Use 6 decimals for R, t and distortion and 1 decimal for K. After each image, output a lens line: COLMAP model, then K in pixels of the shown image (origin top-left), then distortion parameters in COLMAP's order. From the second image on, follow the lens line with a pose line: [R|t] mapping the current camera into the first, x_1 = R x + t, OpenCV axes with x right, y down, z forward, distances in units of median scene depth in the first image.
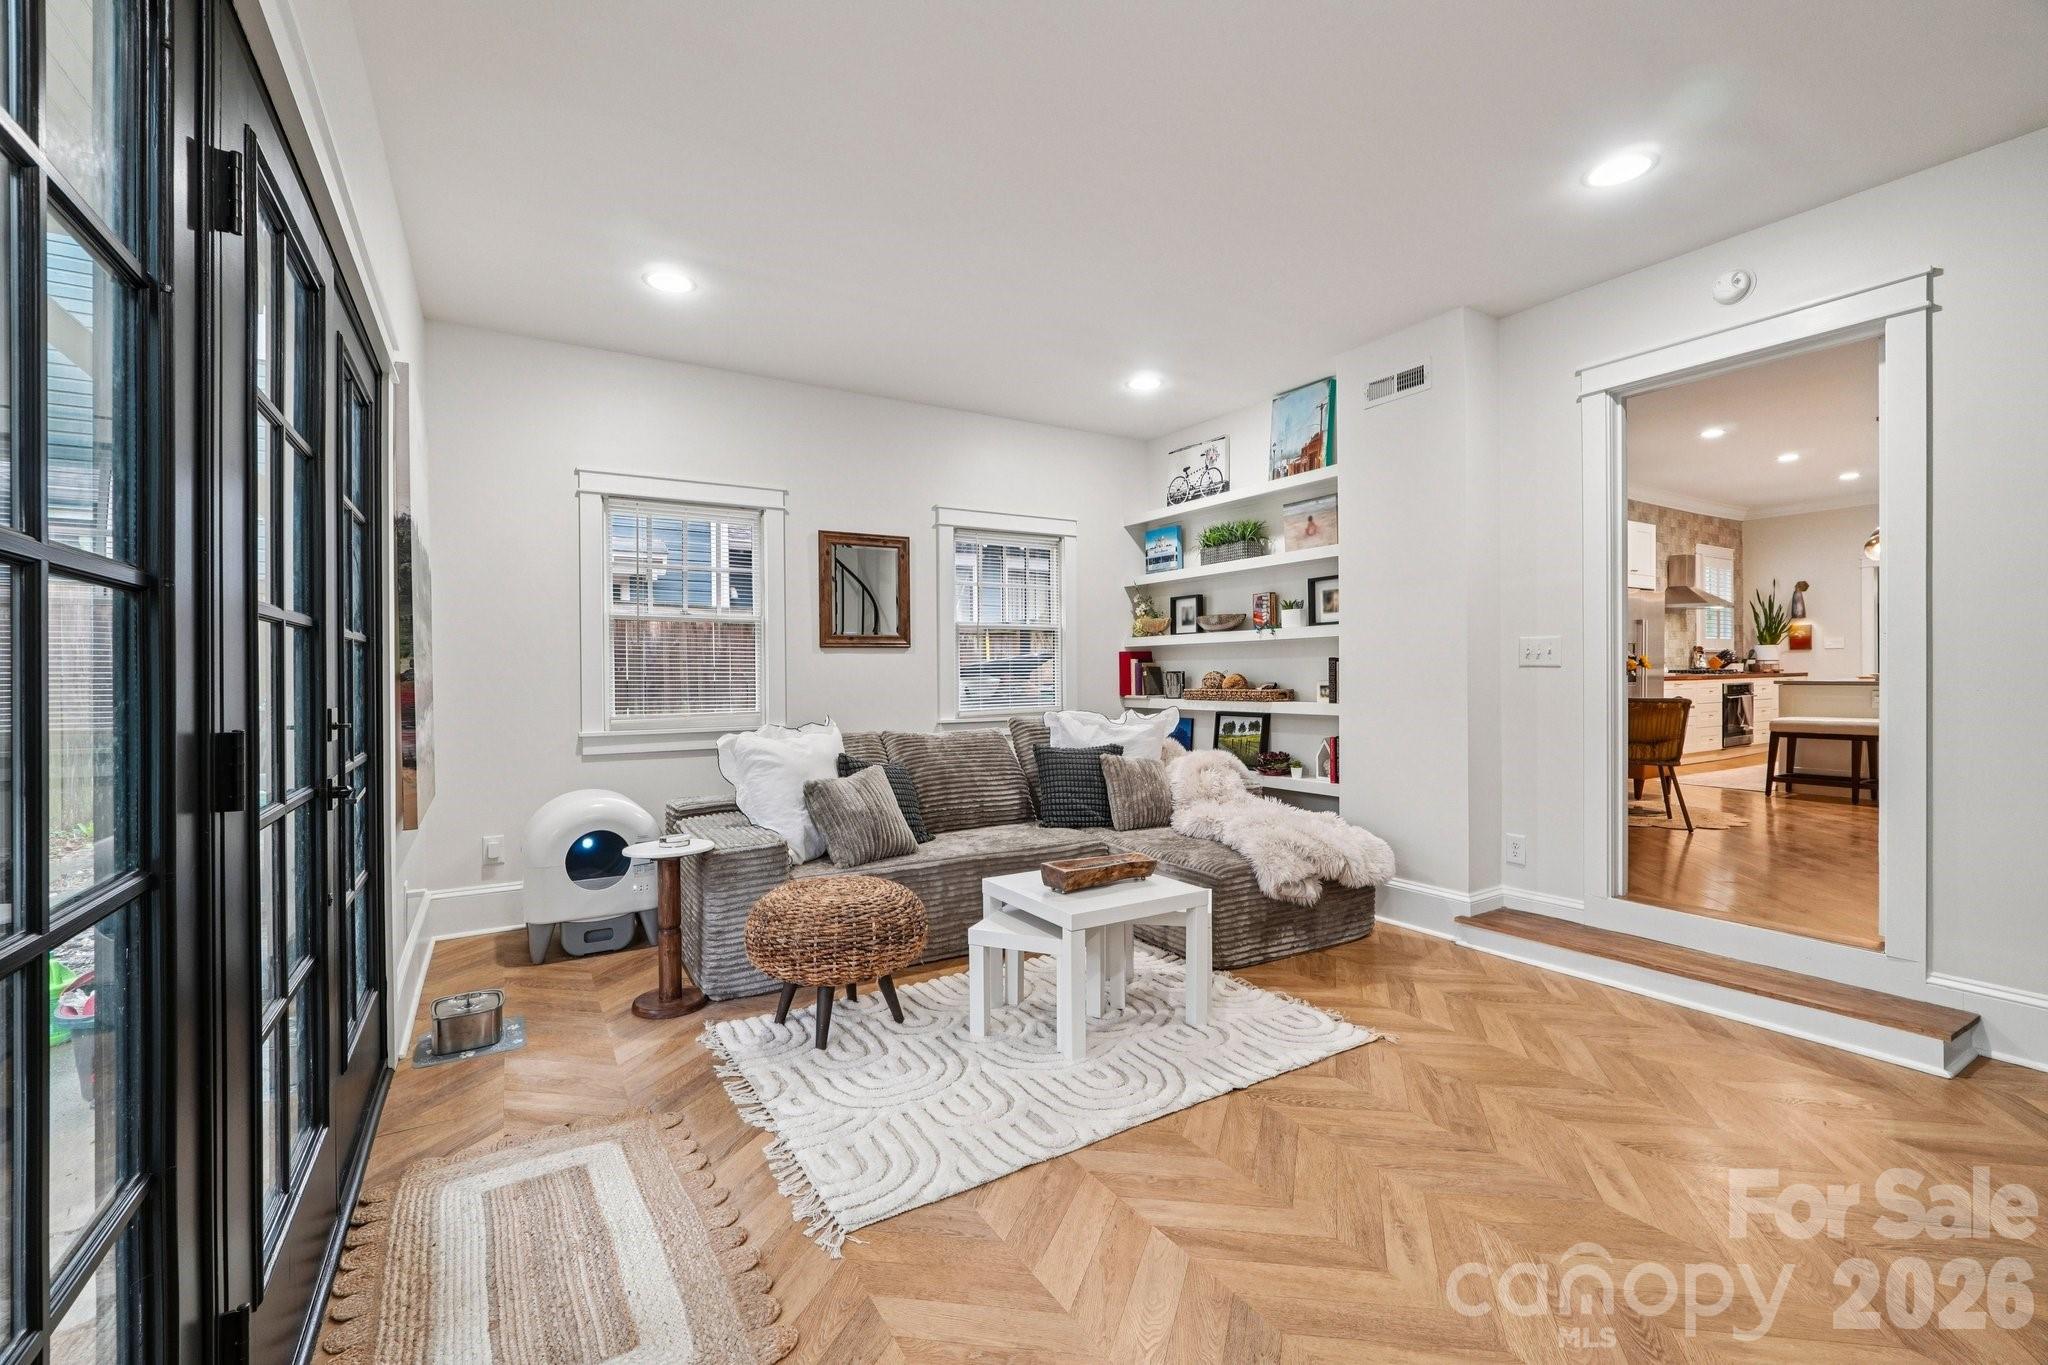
lens RADIAL K [[871.3, 0, 1007.8], [0, 871.3, 677.6], [0, 0, 1]] dist [-0.015480, 0.004109]
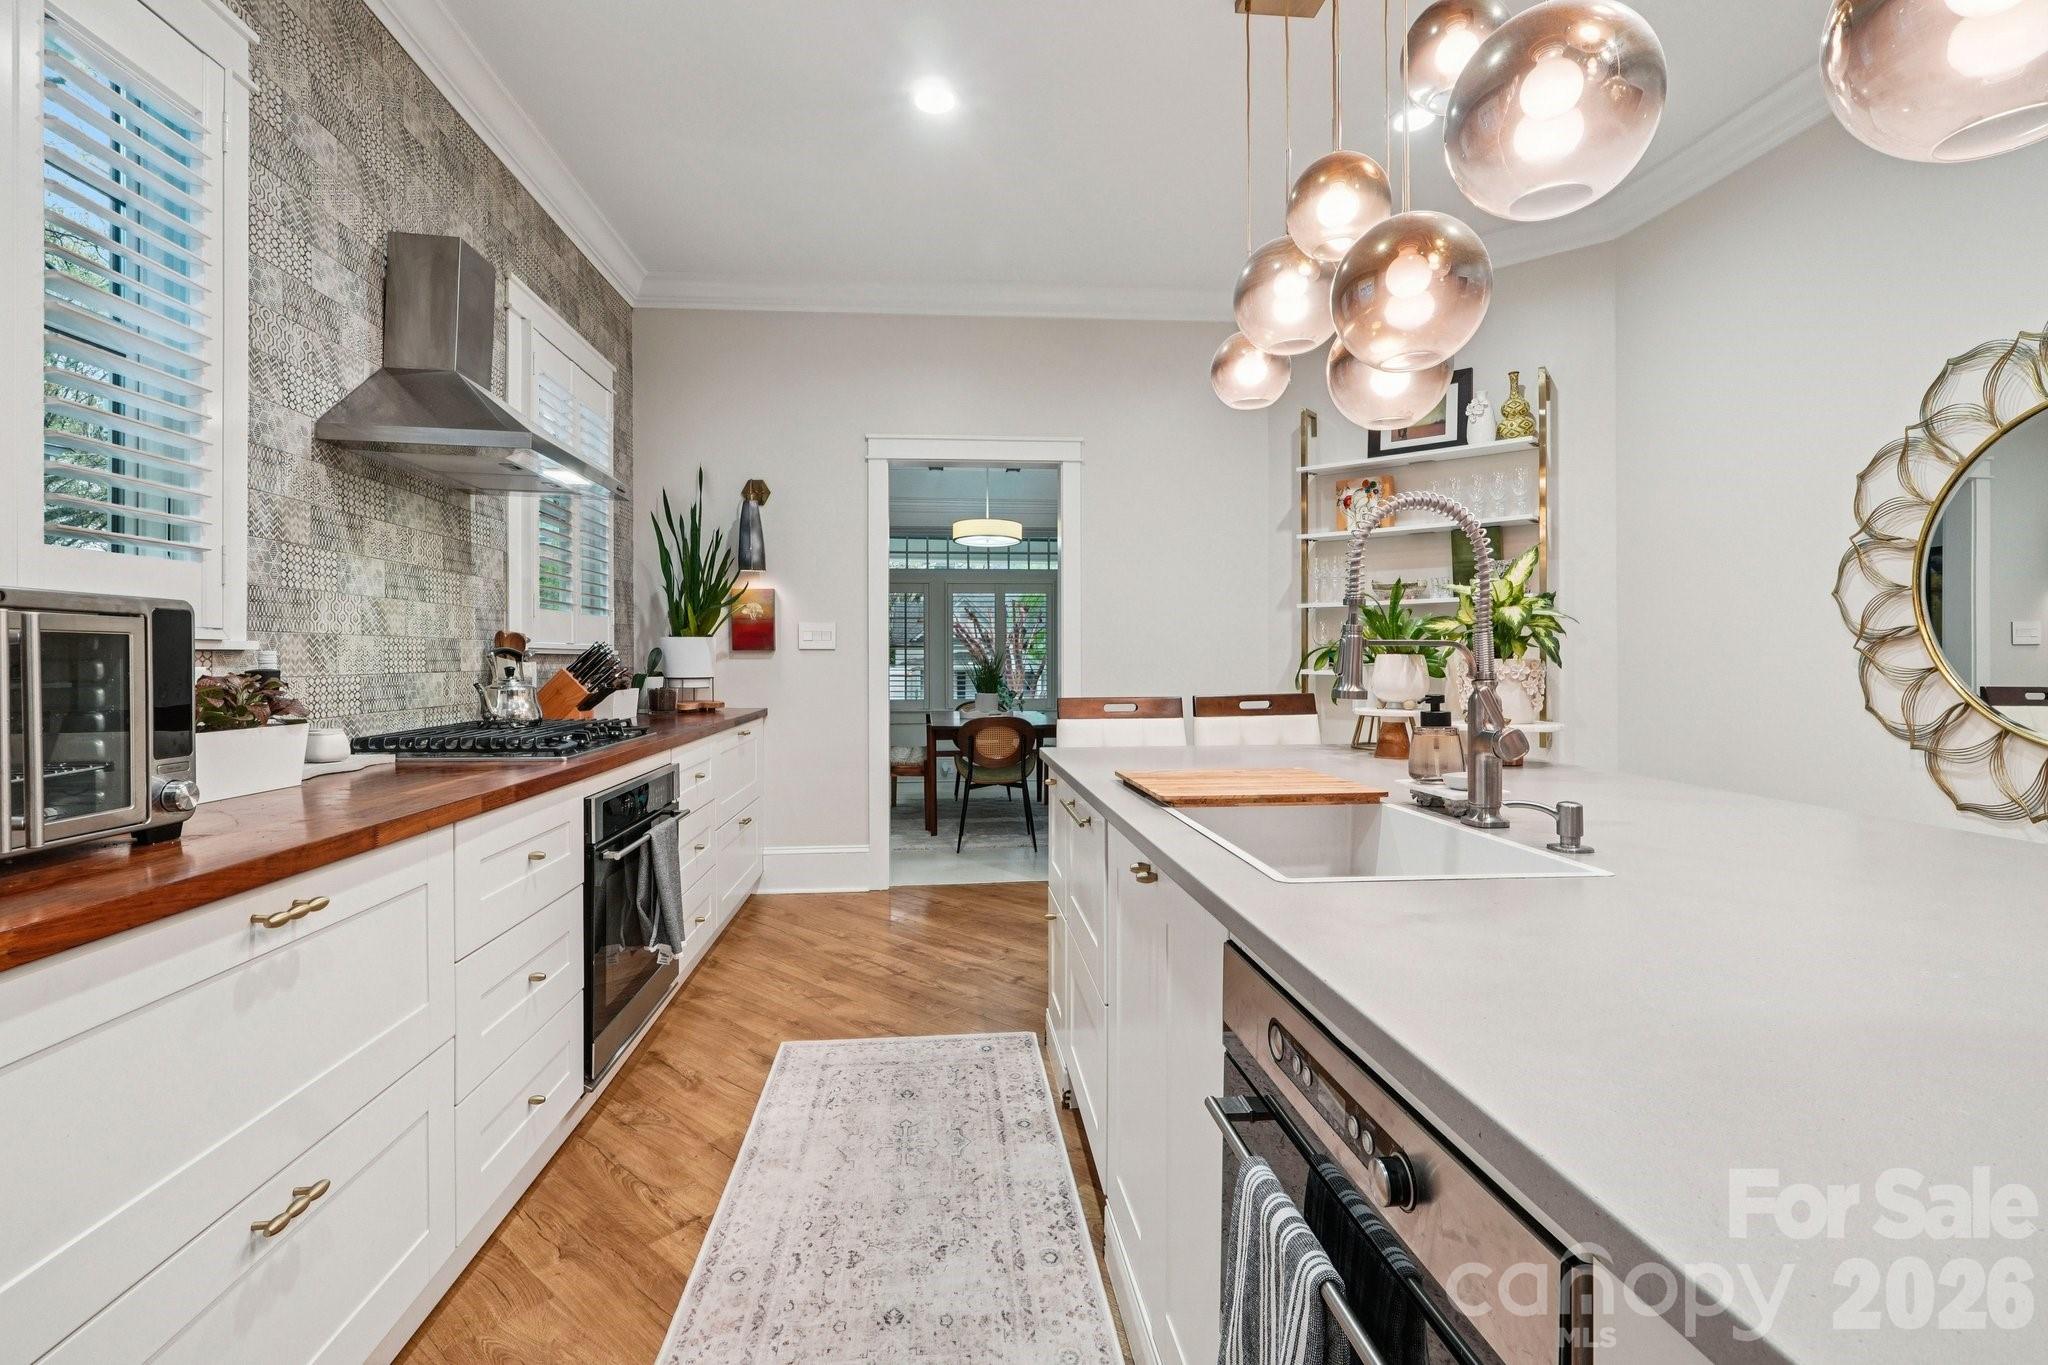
lens RADIAL K [[969.2, 0, 1007.4], [0, 969.2, 673.4], [0, 0, 1]] dist [-0.005684, -0.000126]
pose [[0.453506, -0.001153, 0.891252, 0.593885], [-0.001333, 0.999997, 0.001972, -0.024154], [-0.891252, -0.002082, 0.453504, 0.716299]]
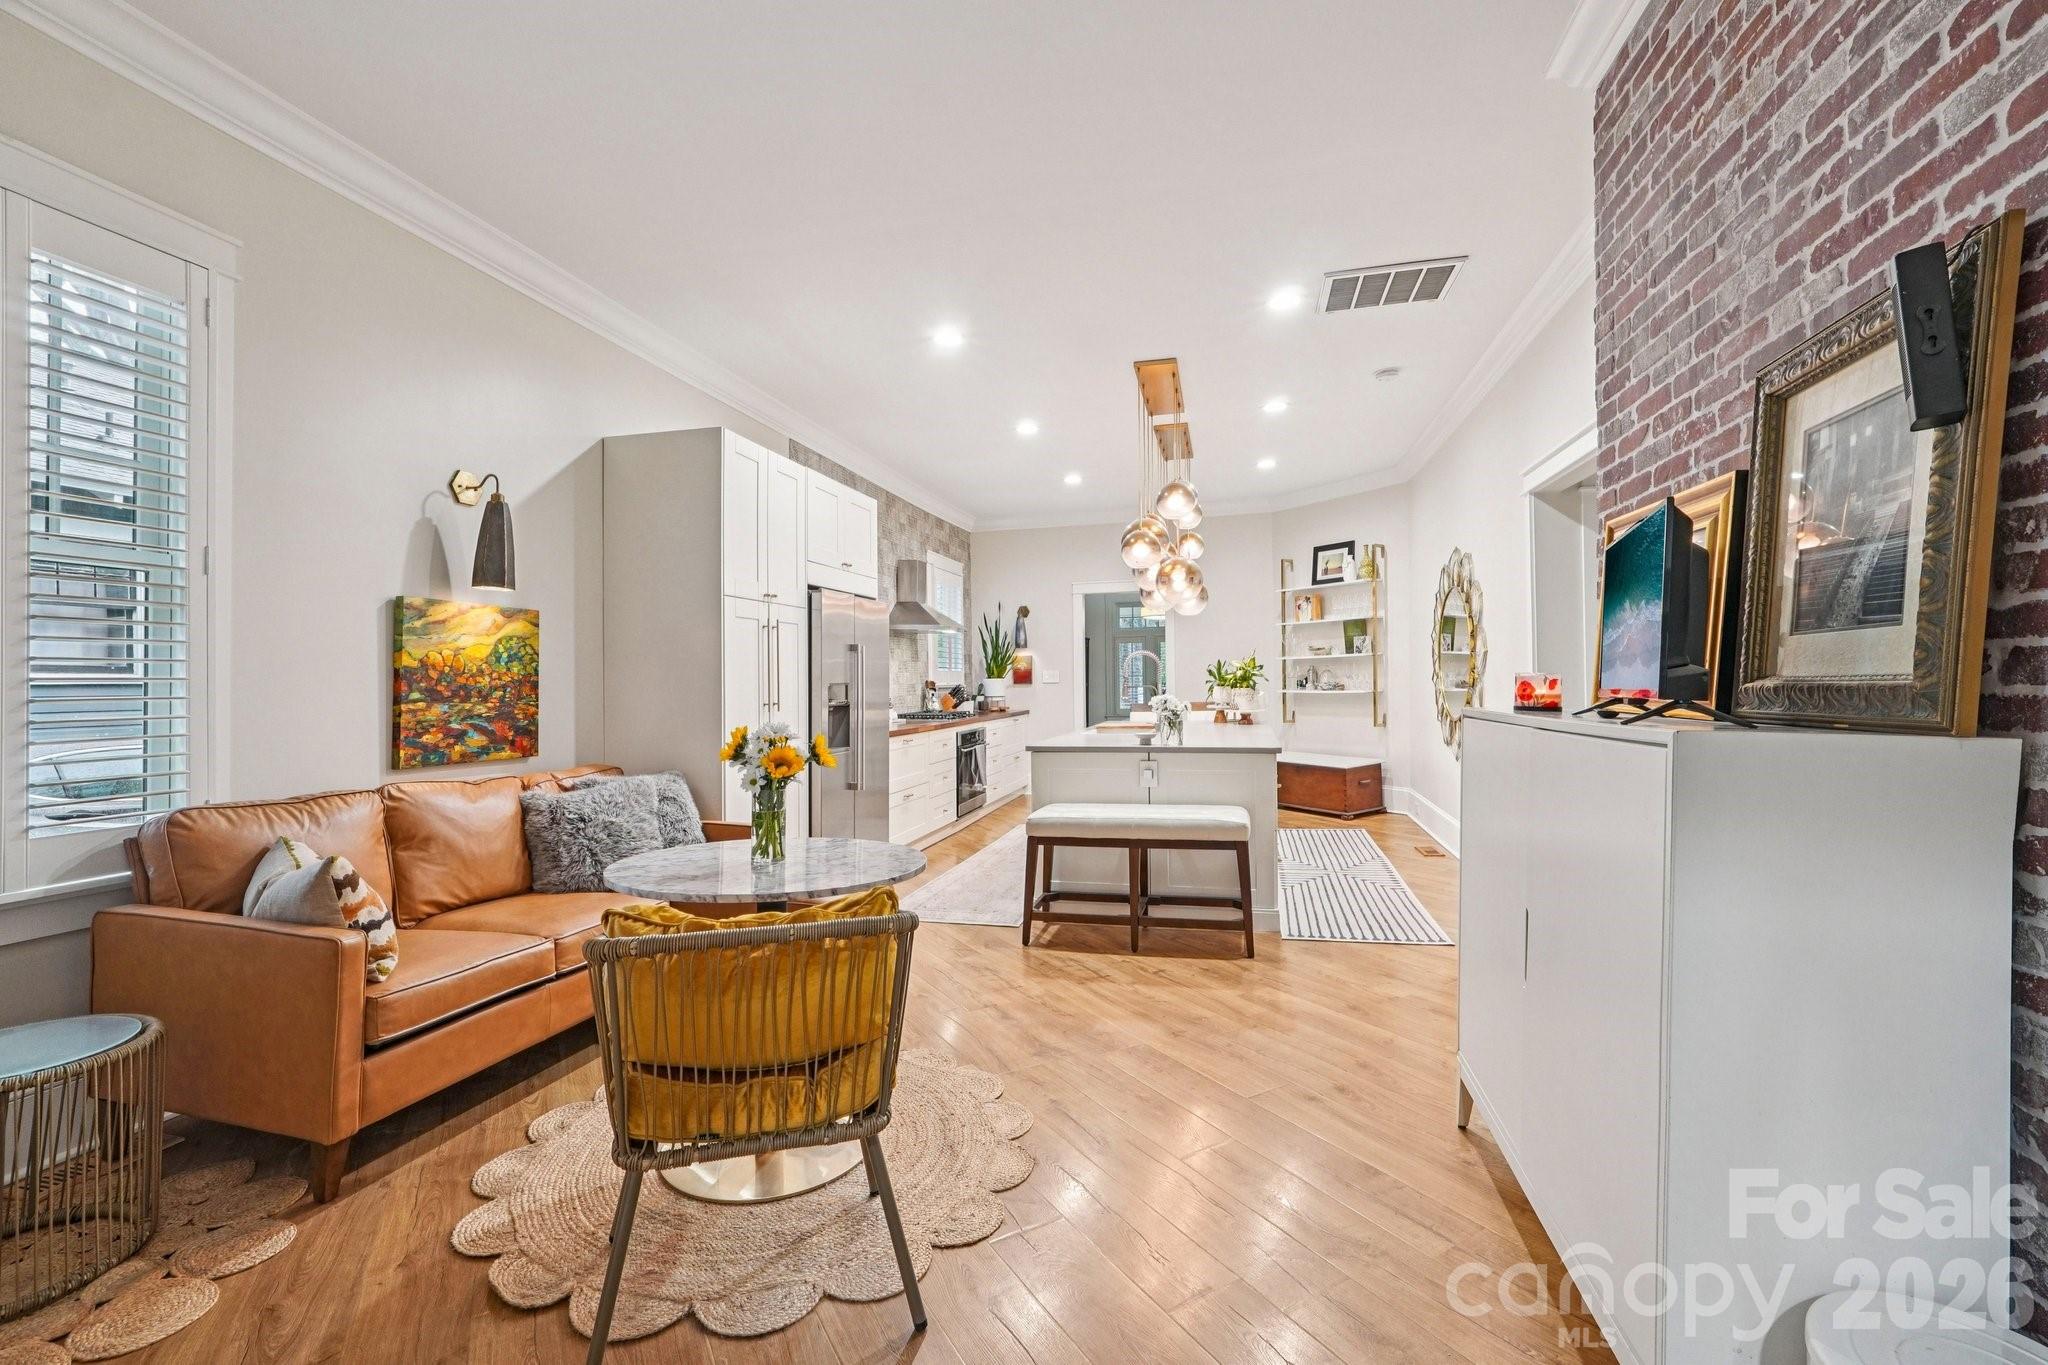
lens RADIAL K [[871.3, 0, 1026.6], [0, 871.3, 682.4], [0, 0, 1]] dist [-0.015480, 0.004109]
pose [[0.708101, 0.000459, 0.706111, 0.306076], [0.008302, 0.999925, -0.008975, -0.027059], [-0.706062, 0.012218, 0.708045, 0.382092]]
